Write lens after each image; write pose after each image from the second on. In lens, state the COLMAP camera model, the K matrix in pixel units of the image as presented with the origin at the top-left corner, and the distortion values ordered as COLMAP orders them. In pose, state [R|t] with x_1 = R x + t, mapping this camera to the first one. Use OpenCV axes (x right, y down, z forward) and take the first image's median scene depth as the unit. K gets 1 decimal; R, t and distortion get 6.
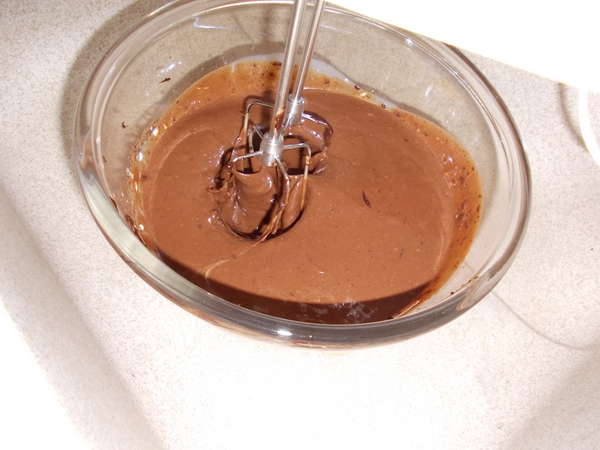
lens RADIAL K [[505.1, 0, 300.0], [0, 505.1, 225.0], [0, 0, 1]] dist [-0.003799, -0.035381]
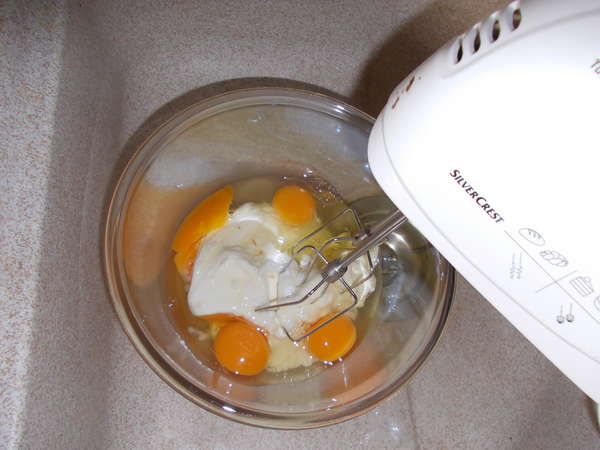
lens RADIAL K [[505.1, 0, 300.0], [0, 505.1, 225.0], [0, 0, 1]] dist [-0.003799, -0.035381]
pose [[0.832472, 0.517697, -0.197433, 0.185161], [-0.504477, 0.855559, 0.116281, -0.272421], [0.229114, 0.002800, 0.973396, -0.204255]]
